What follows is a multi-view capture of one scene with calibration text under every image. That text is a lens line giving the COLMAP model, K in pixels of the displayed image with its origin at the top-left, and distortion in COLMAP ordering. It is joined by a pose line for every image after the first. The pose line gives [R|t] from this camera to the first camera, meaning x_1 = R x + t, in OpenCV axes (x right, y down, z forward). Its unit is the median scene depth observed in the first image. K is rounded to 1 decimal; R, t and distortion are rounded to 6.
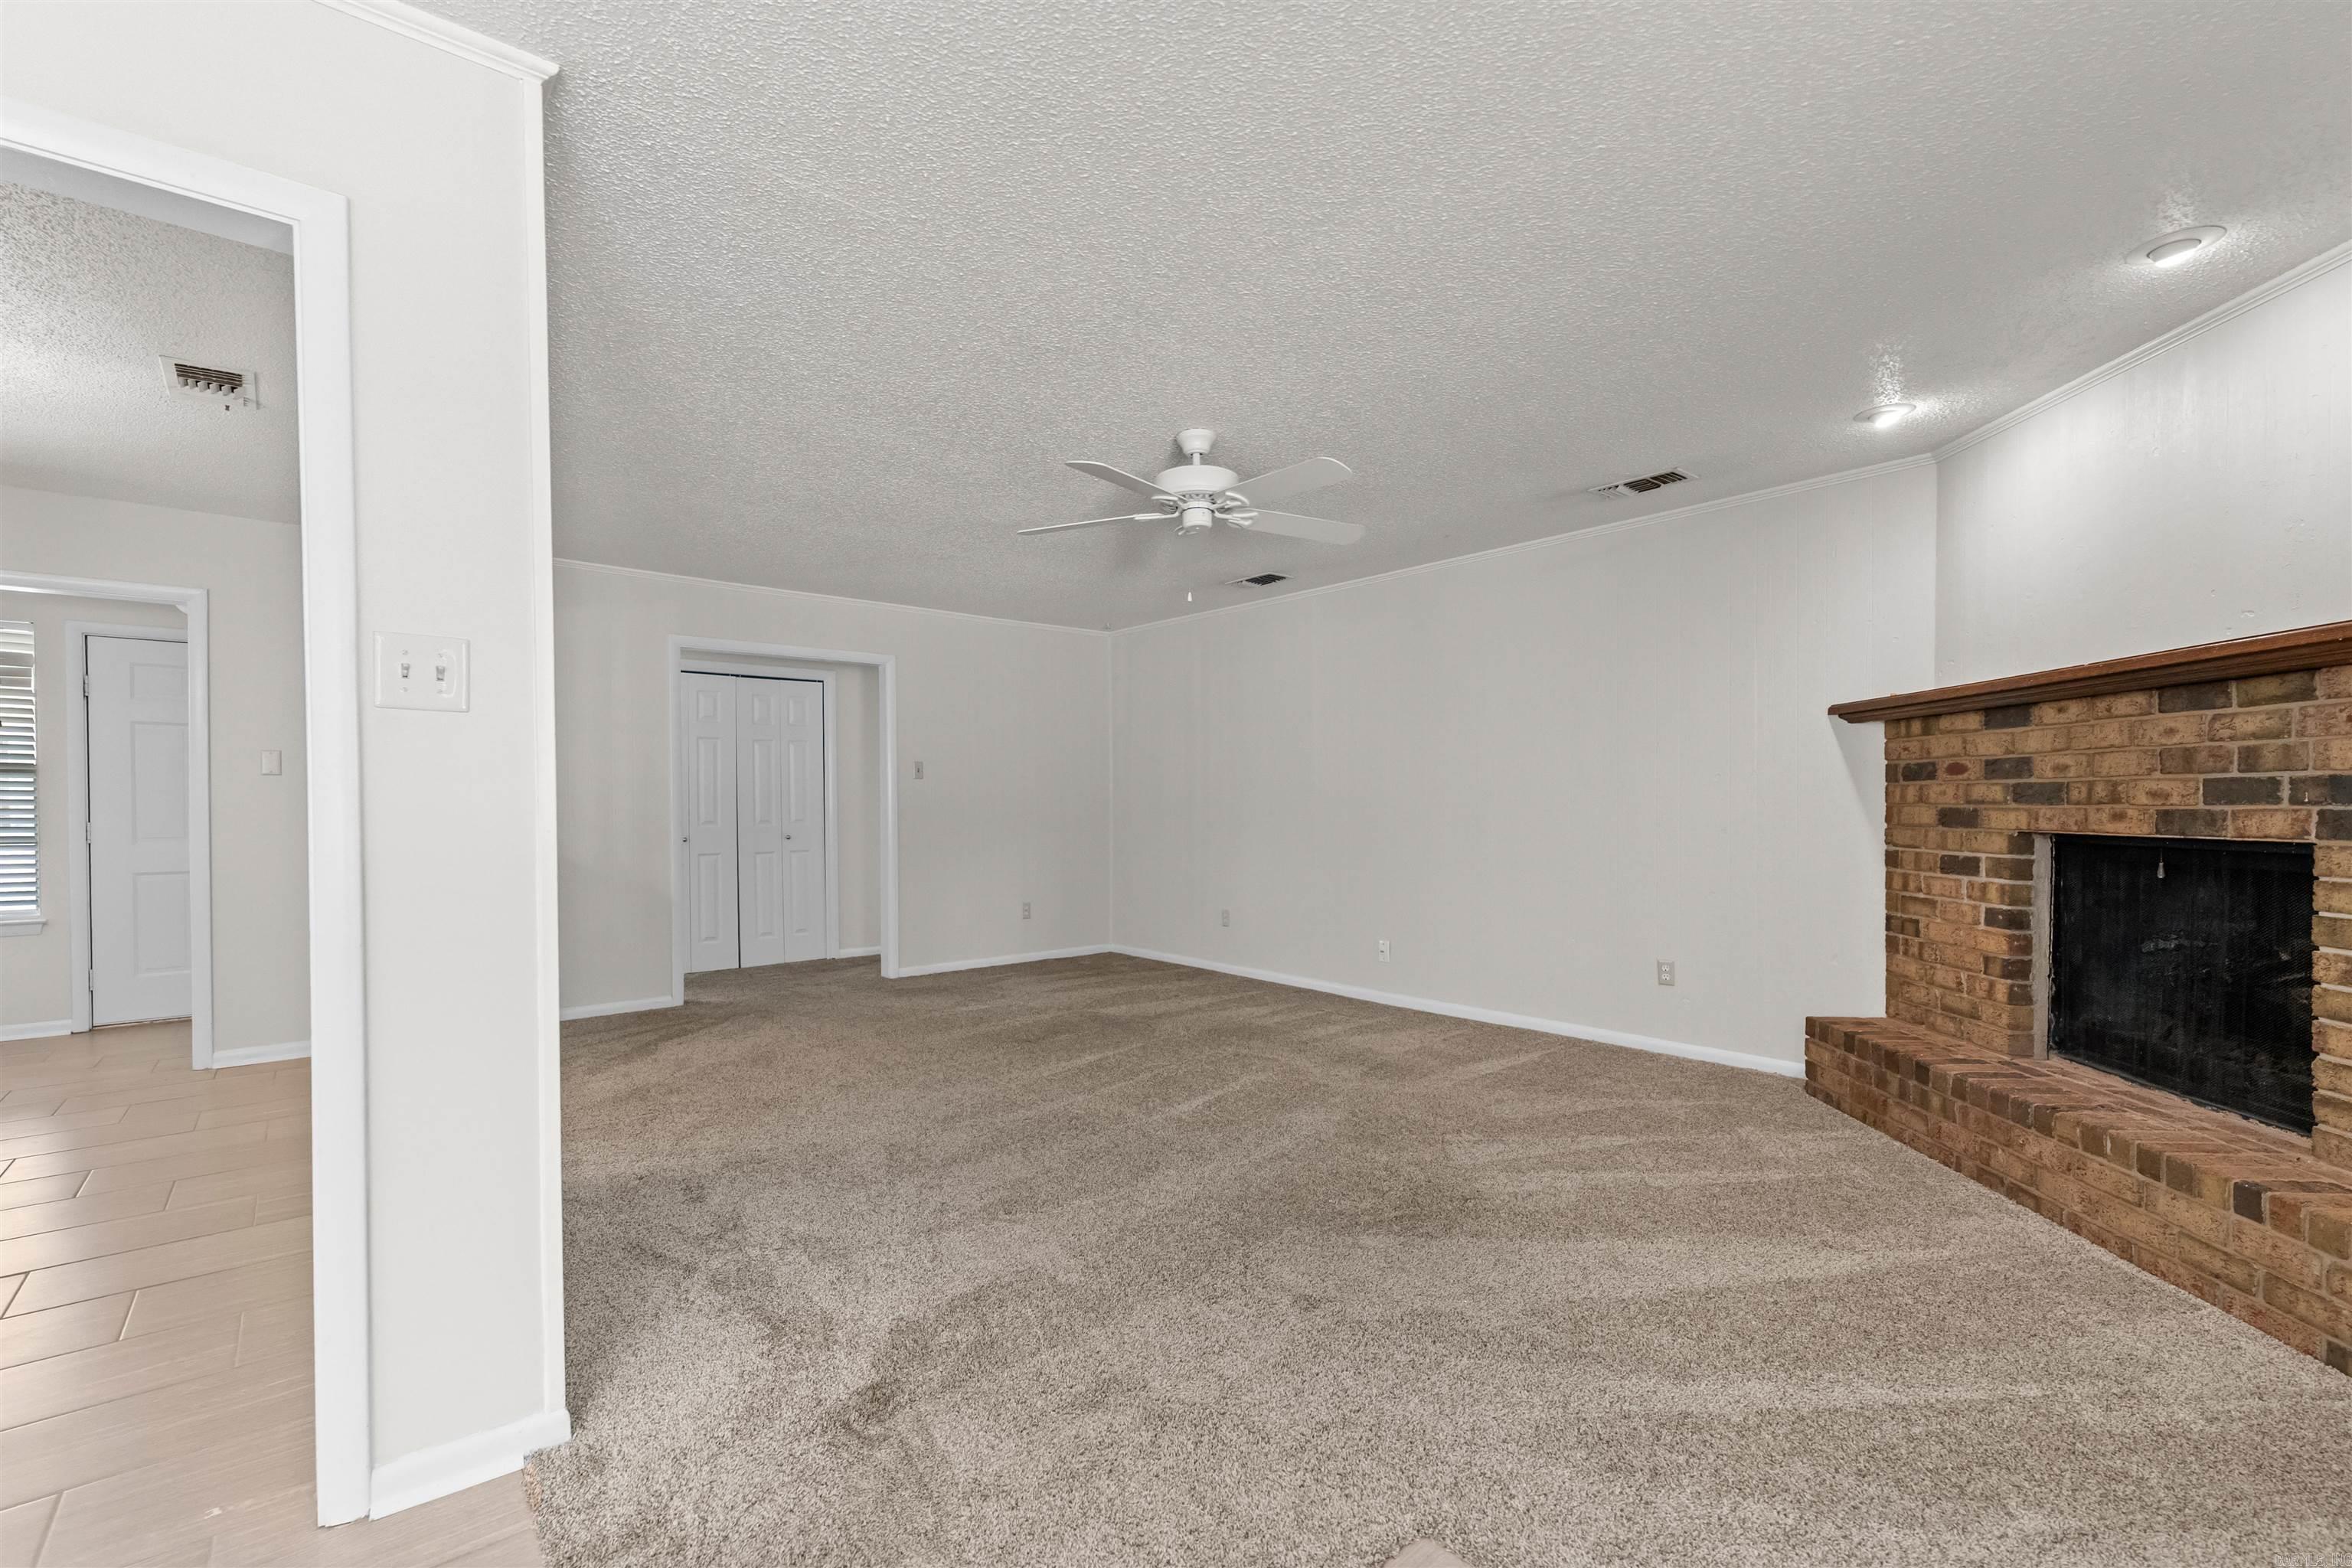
lens RADIAL K [[968.6, 0, 1159.5], [0, 968.6, 815.0], [0, 0, 1]] dist [0.003415, -0.000987]
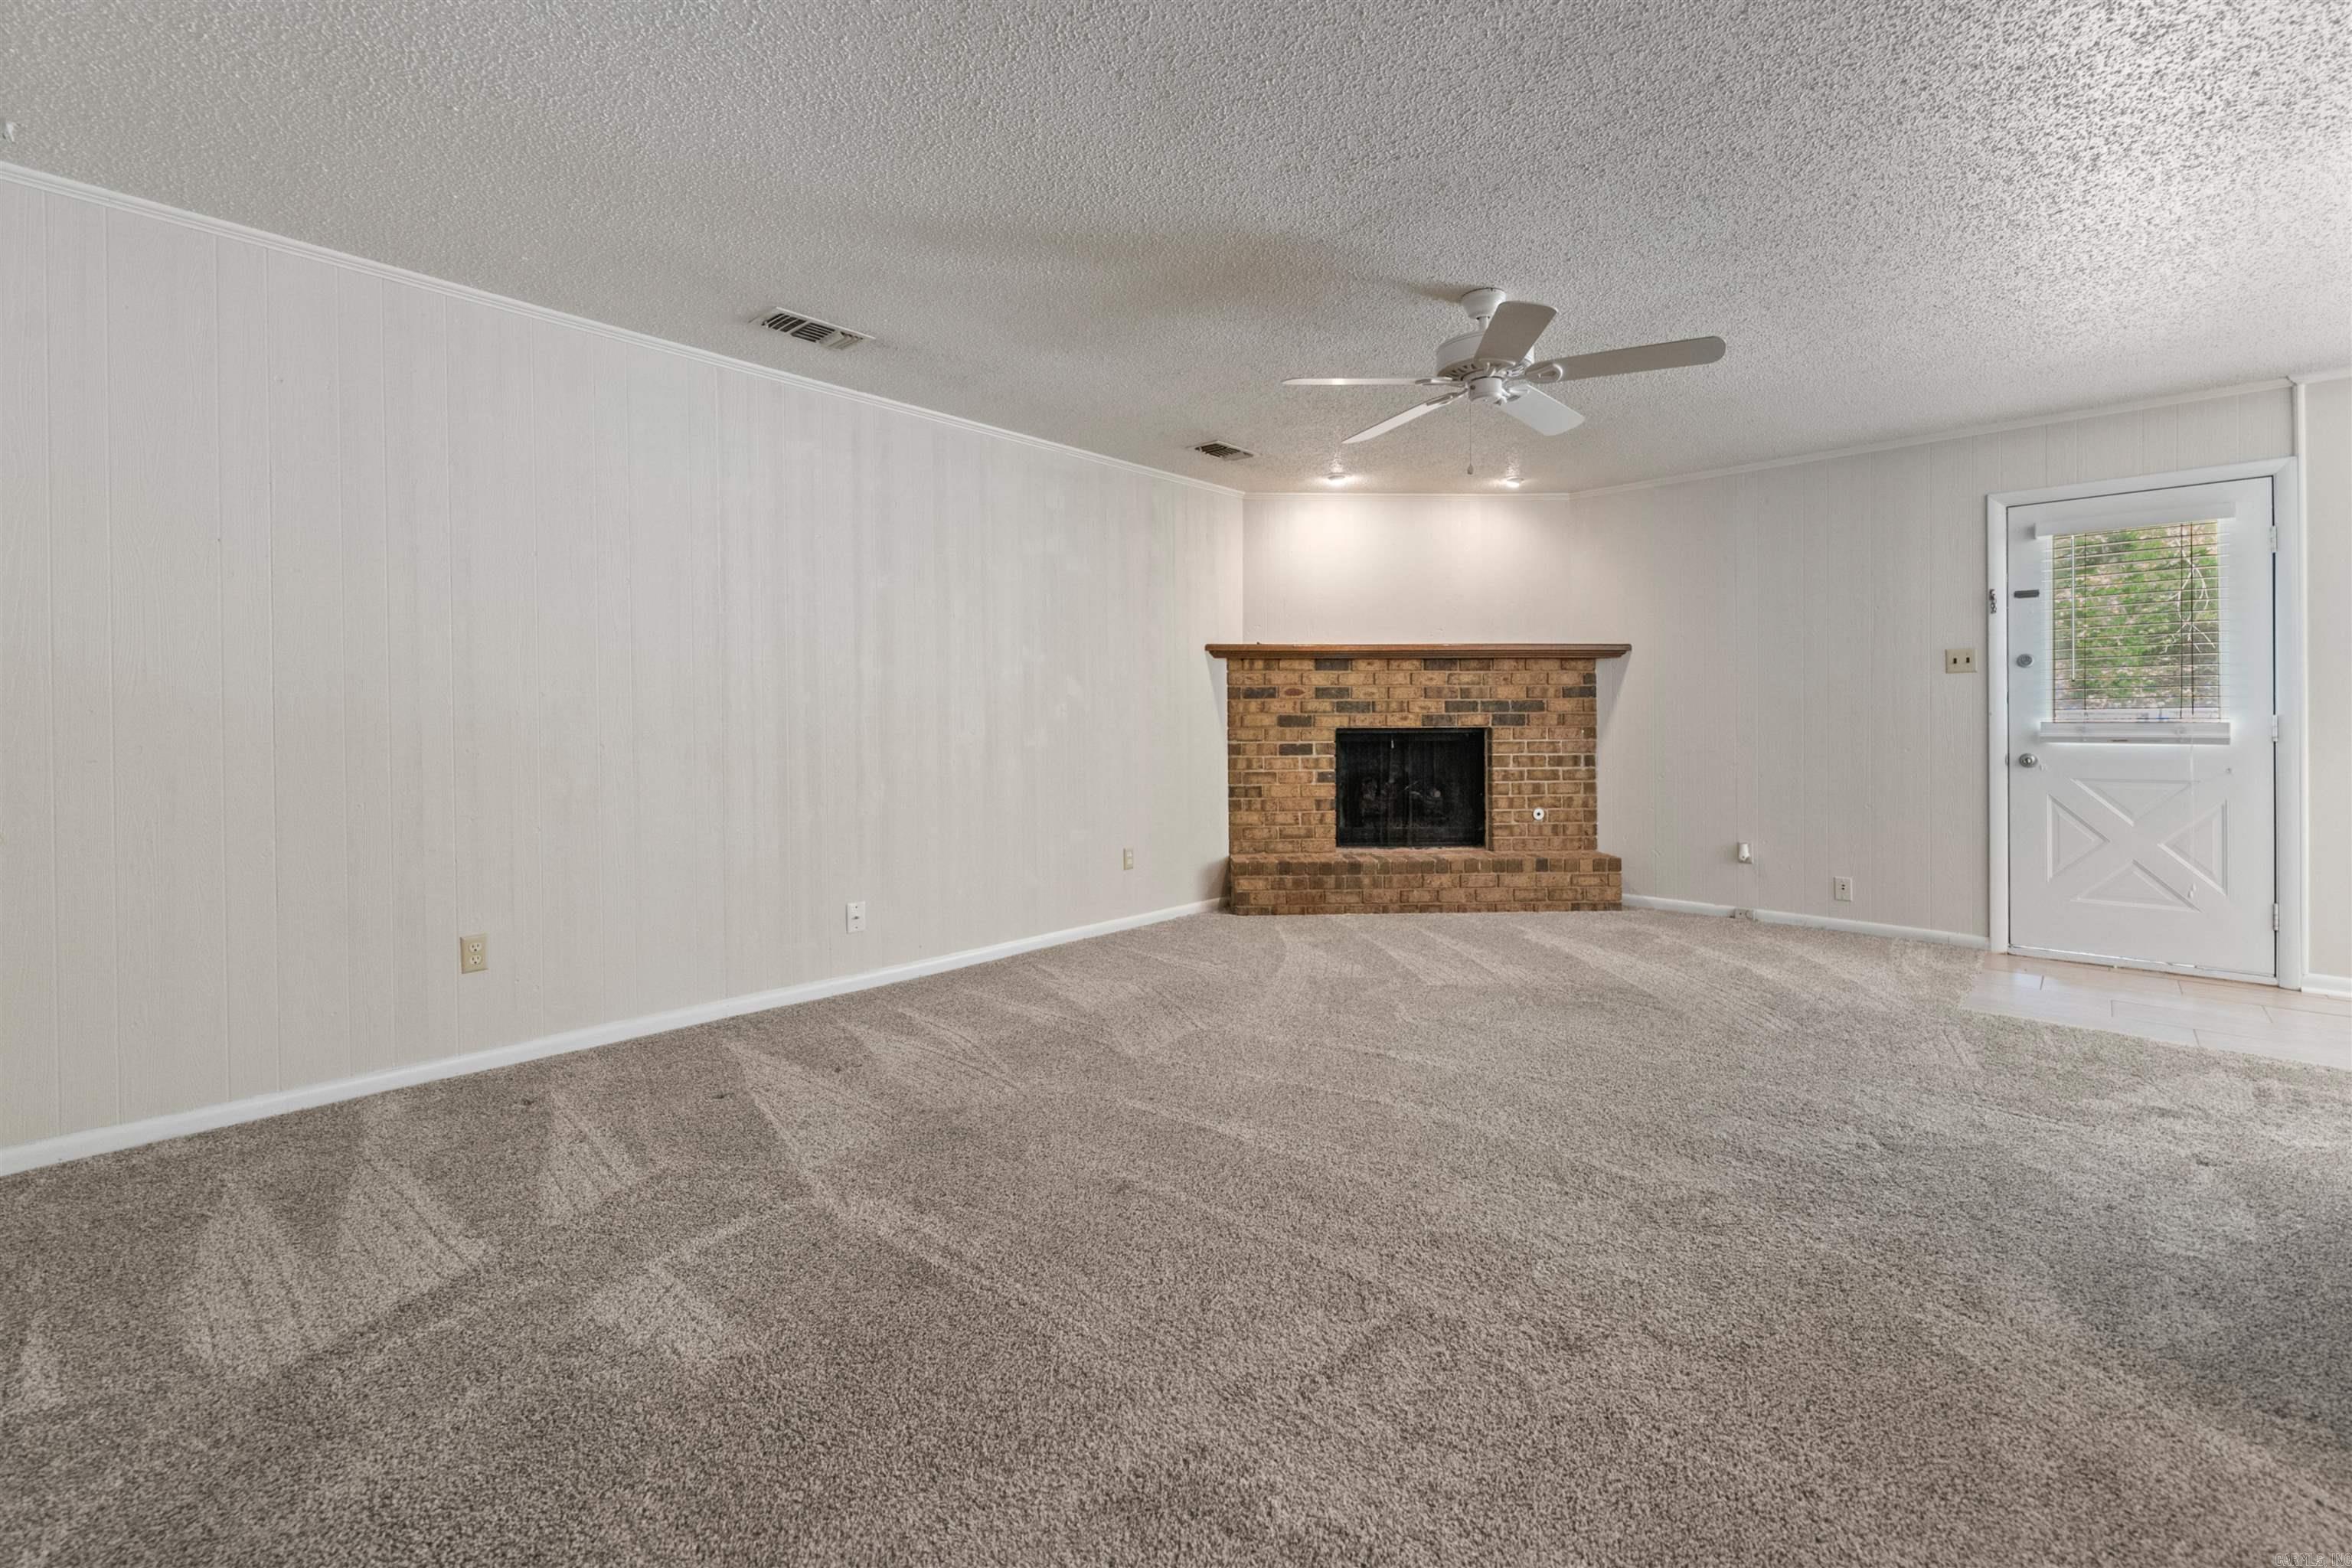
lens RADIAL K [[968.6, 0, 1149.9], [0, 968.6, 736.0], [0, 0, 1]] dist [0.003415, -0.000987]
pose [[-0.119058, -0.006242, 0.992868, -0.822124], [0.016196, 0.999835, 0.008227, 0.010696], [-0.992755, 0.017060, -0.118938, 1.463399]]
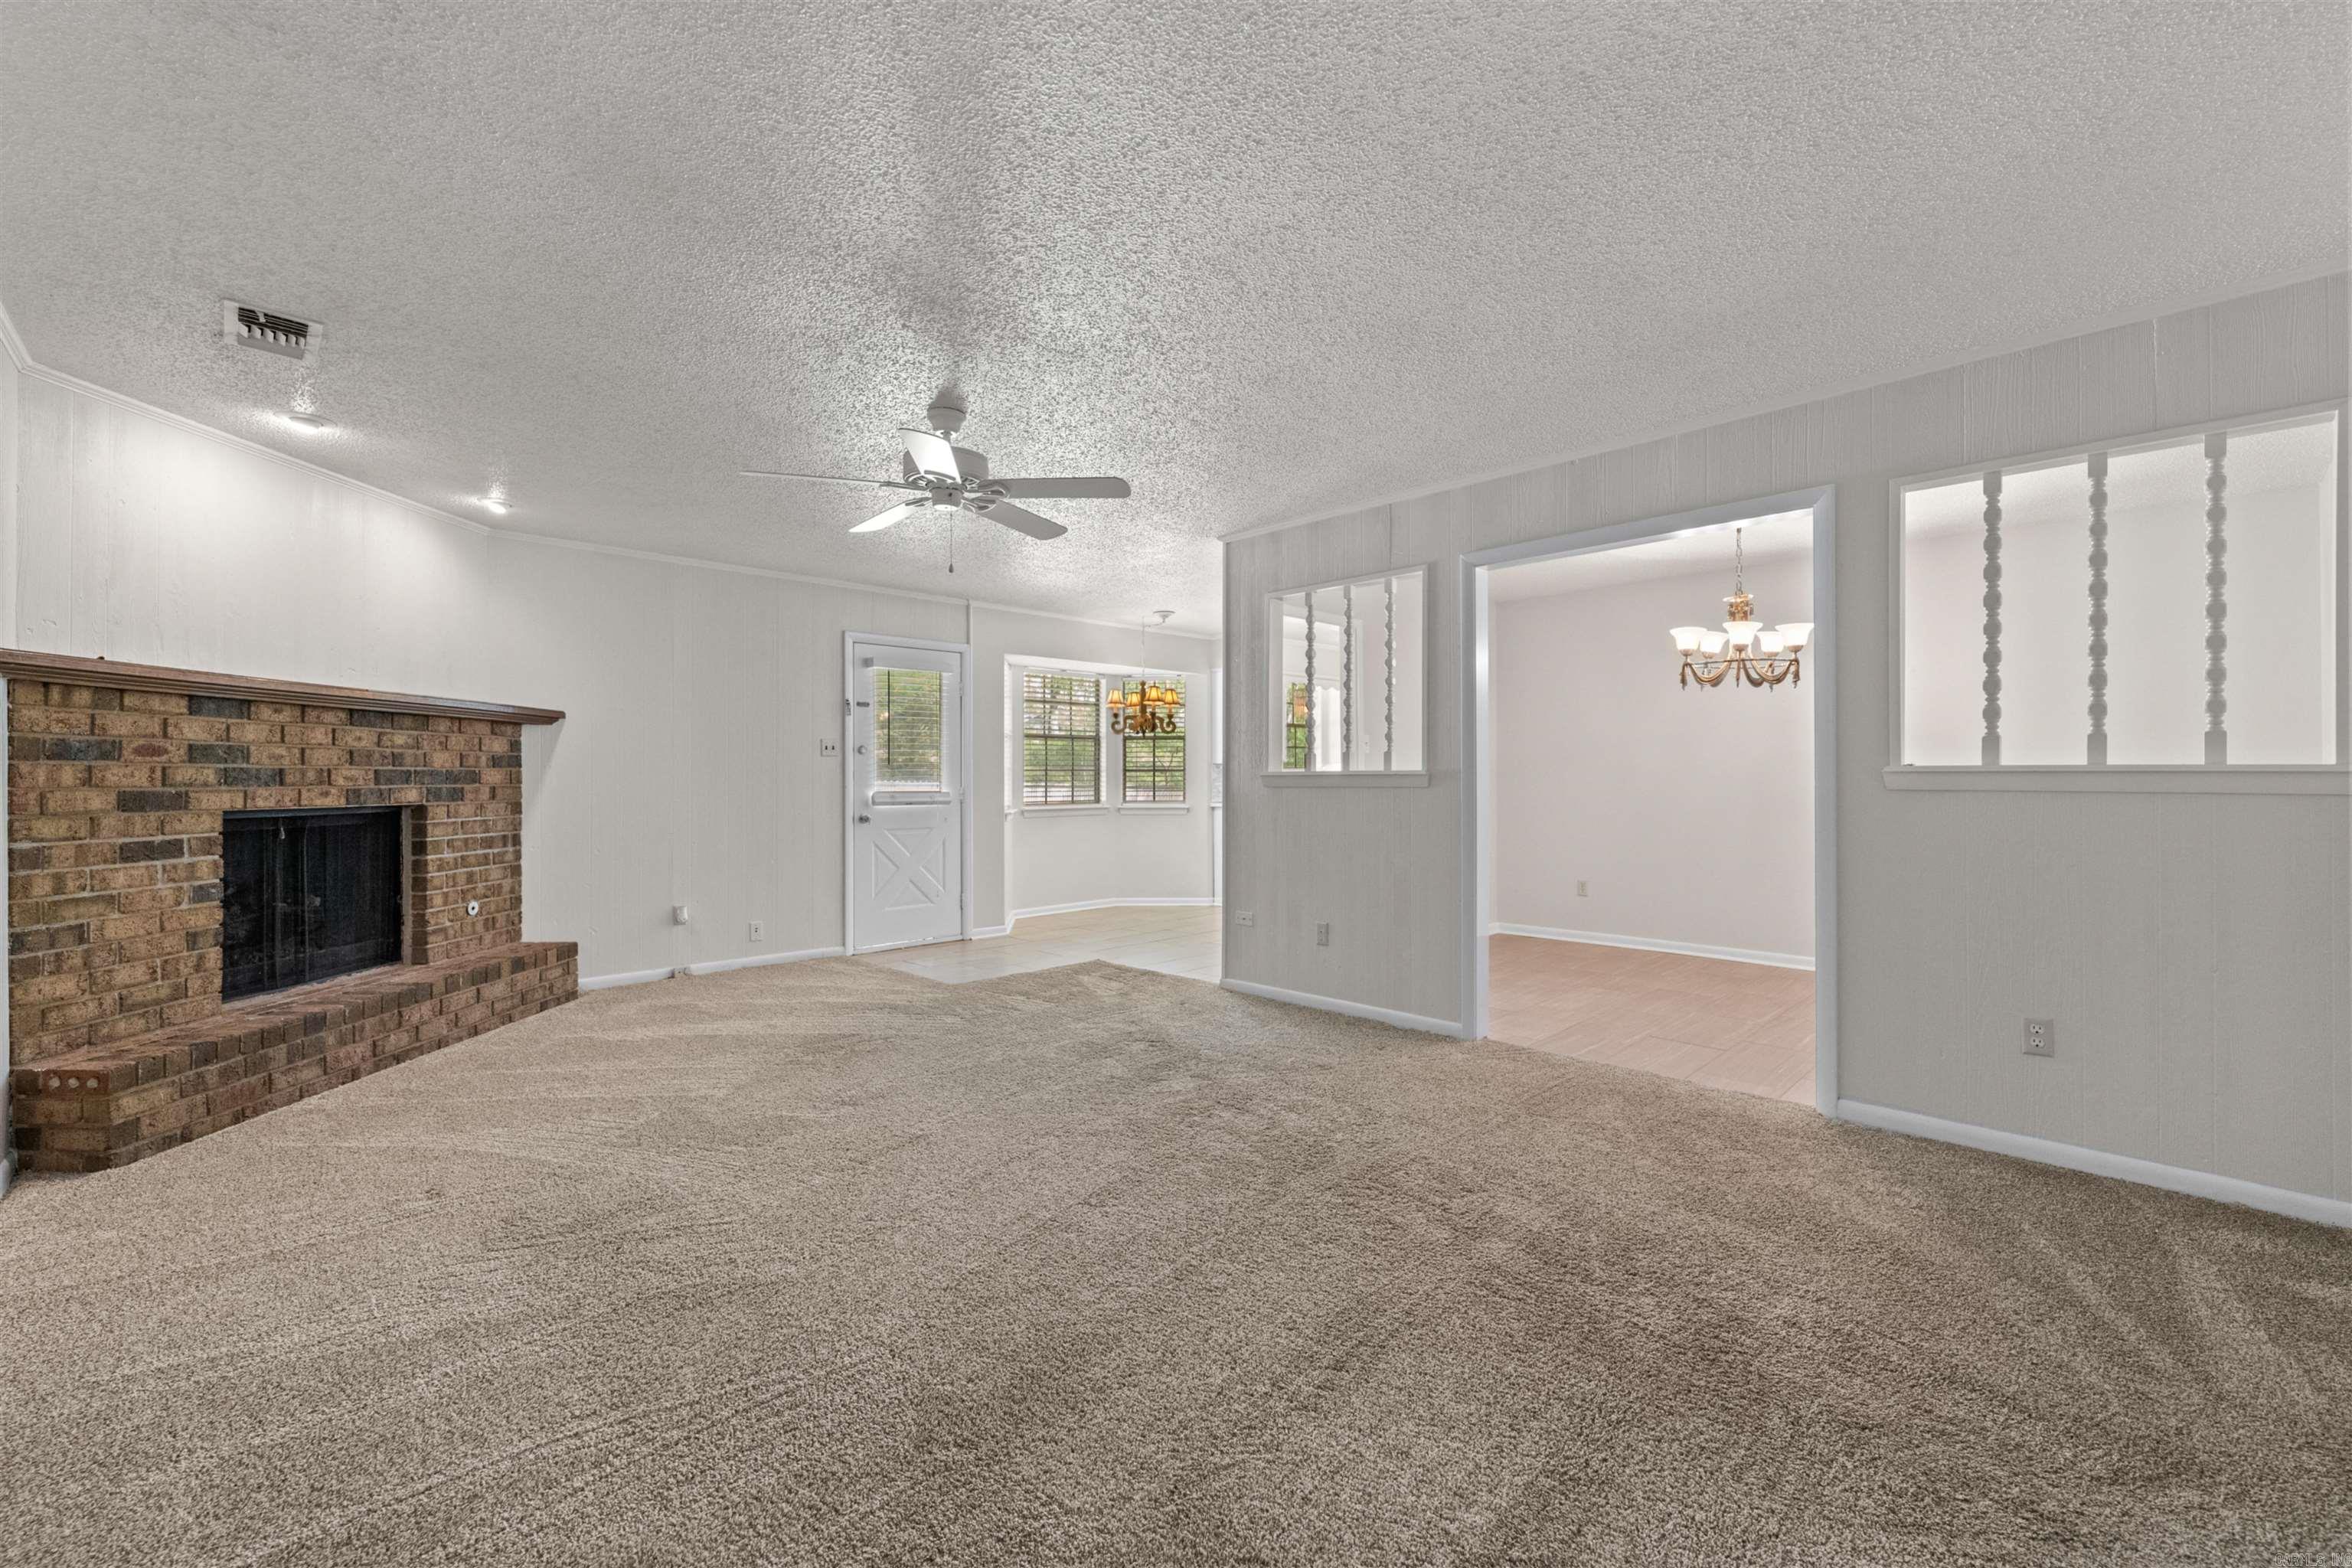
lens RADIAL K [[968.6, 0, 1169.2], [0, 968.6, 769.8], [0, 0, 1]] dist [0.003415, -0.000987]
pose [[-0.996775, 0.013671, -0.079070, -0.110722], [0.013498, 0.999905, 0.002731, -0.017741], [0.079100, 0.001655, -0.996865, 2.061958]]
